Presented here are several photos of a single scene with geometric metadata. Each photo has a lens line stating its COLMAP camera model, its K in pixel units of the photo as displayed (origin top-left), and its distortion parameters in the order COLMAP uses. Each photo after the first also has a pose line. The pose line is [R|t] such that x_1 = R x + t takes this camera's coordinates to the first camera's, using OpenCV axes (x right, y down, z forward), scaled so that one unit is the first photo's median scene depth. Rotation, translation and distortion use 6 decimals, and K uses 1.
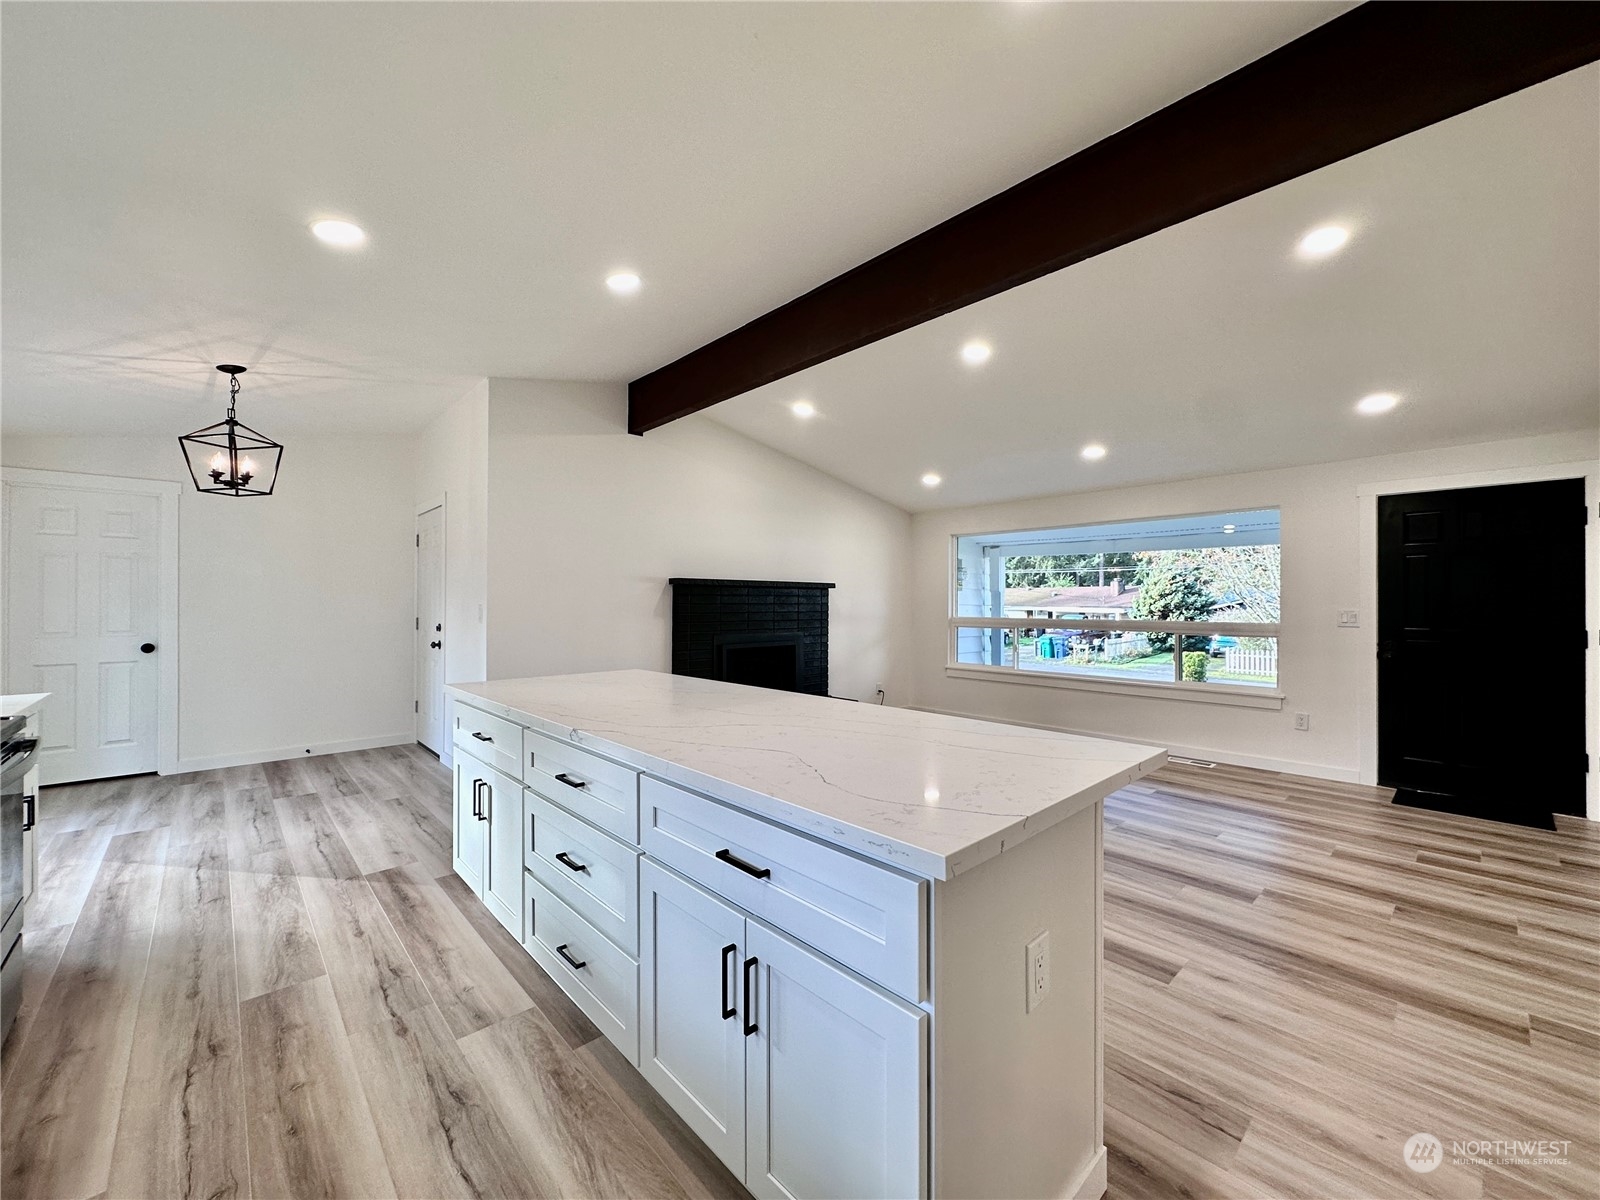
lens RADIAL K [[636.4, 0, 798.5], [0, 636.4, 604.0], [0, 0, 1]] dist [-0.004213, 0.000554]
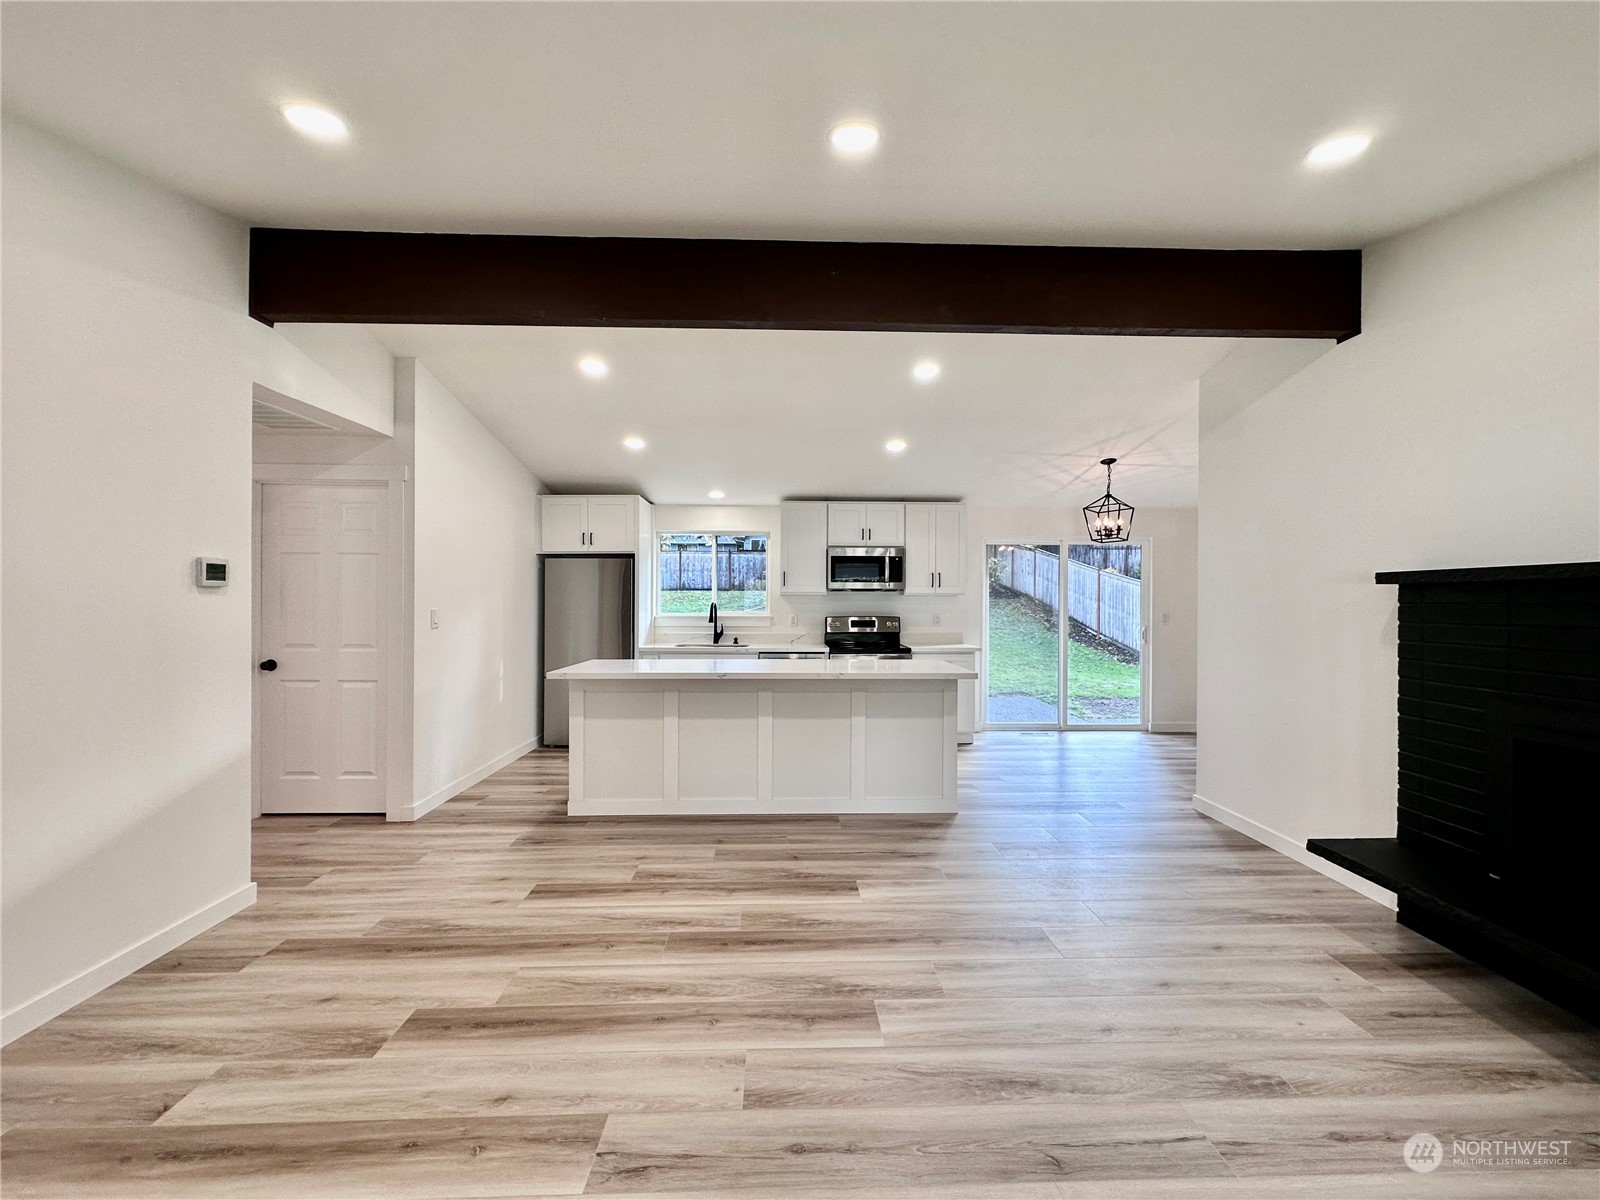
lens RADIAL K [[636.4, 0, 796.5], [0, 636.4, 602.0], [0, 0, 1]] dist [-0.004213, 0.000554]
pose [[-0.663944, -0.004769, -0.747767, 0.781722], [-0.004719, 0.999986, -0.002187, -0.018737], [0.747767, 0.002077, -0.663958, 1.469984]]
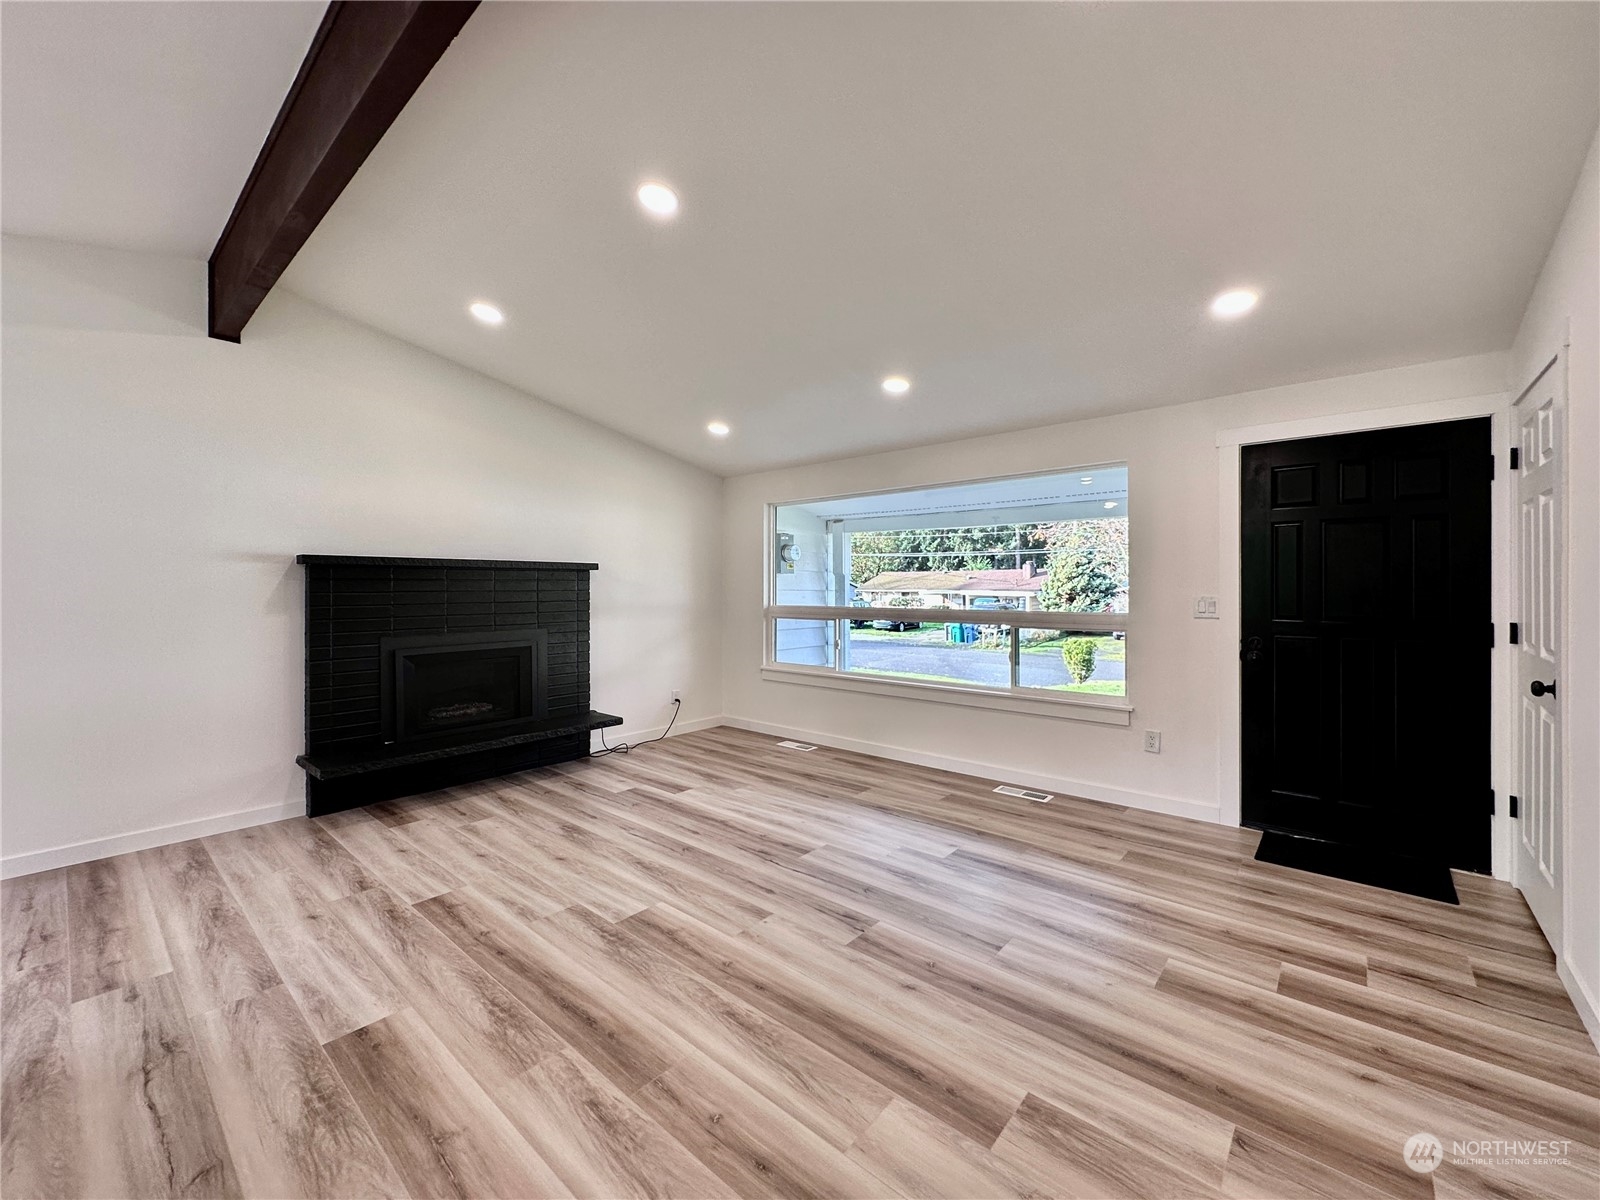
lens RADIAL K [[636.4, 0, 802.8], [0, 636.4, 599.1], [0, 0, 1]] dist [-0.004213, 0.000554]
pose [[0.993798, -0.007061, 0.110978, 0.396384], [0.005194, 0.999840, 0.017097, -0.003615], [-0.111081, -0.016414, 0.993676, 0.389523]]
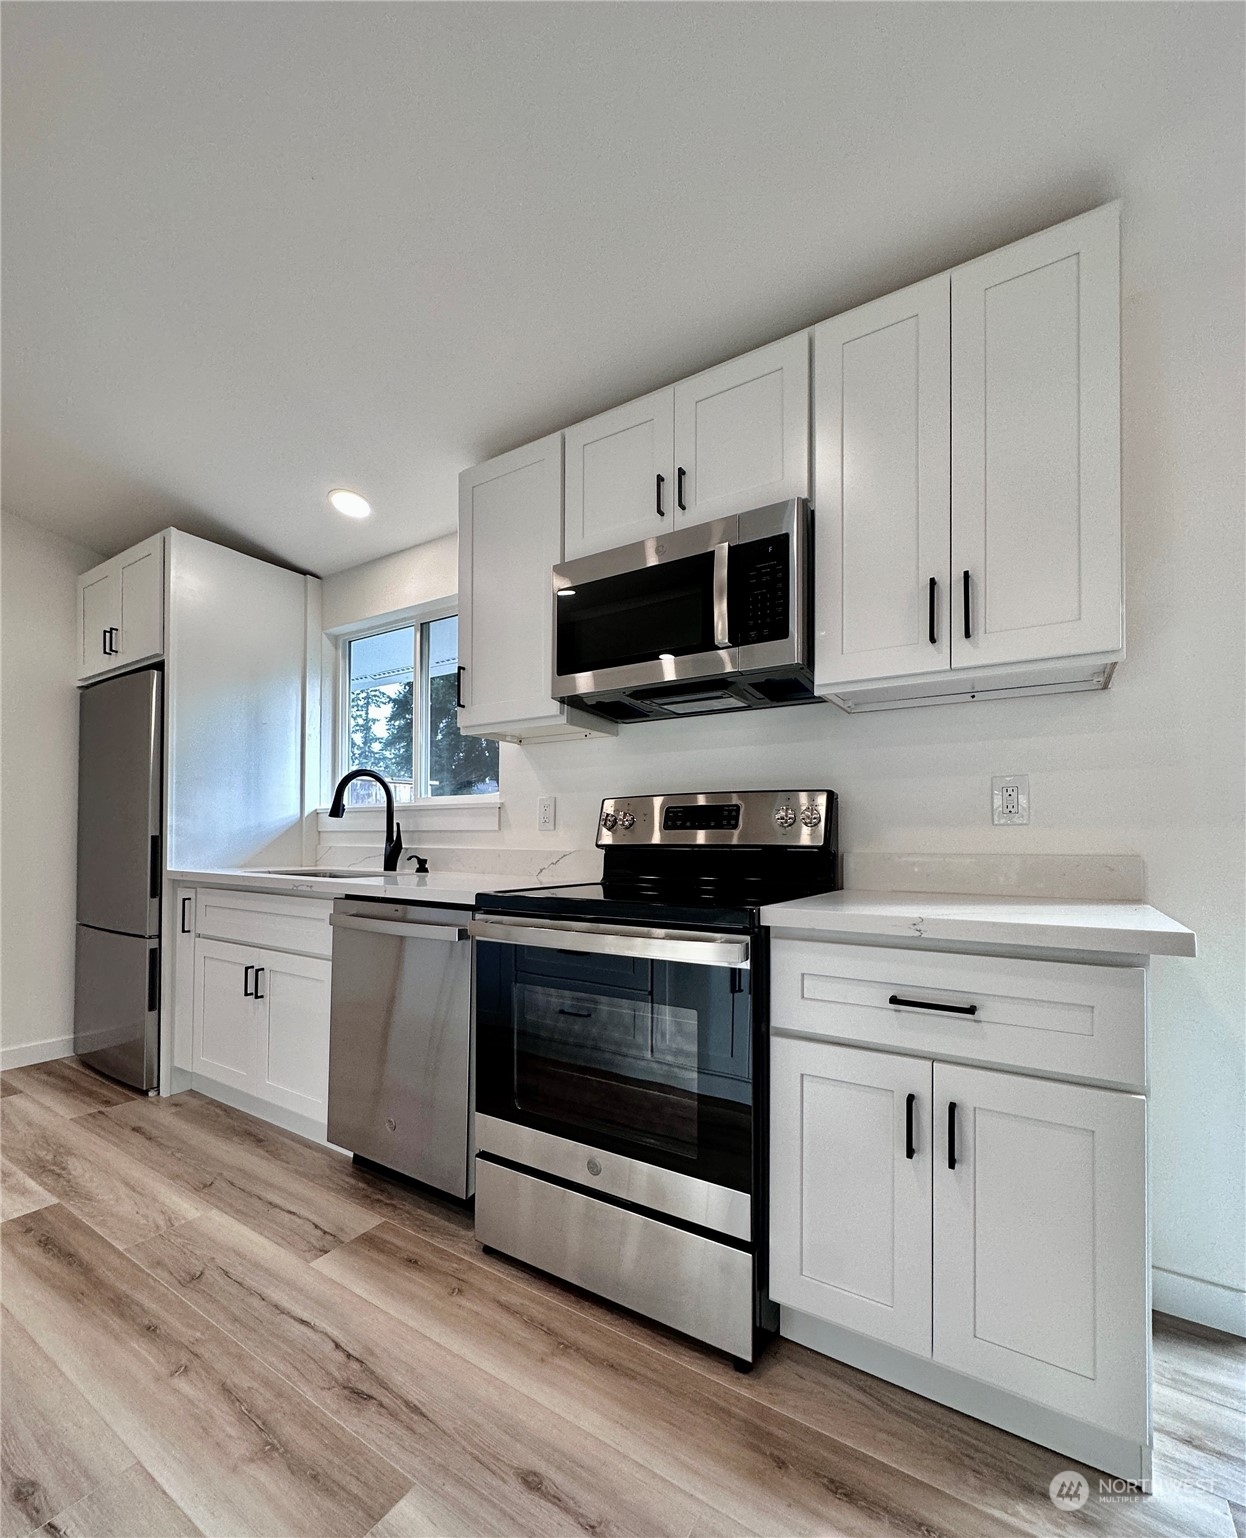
lens RADIAL K [[657.4, 0, 616.8], [0, 657.4, 830.7], [0, 0, 1]] dist [-0.004840, 0.001639]
pose [[-0.968547, -0.015470, -0.248351, -0.526371], [-0.011671, 0.999791, -0.016763, 0.061529], [0.248558, -0.013337, -0.968525, 0.912131]]
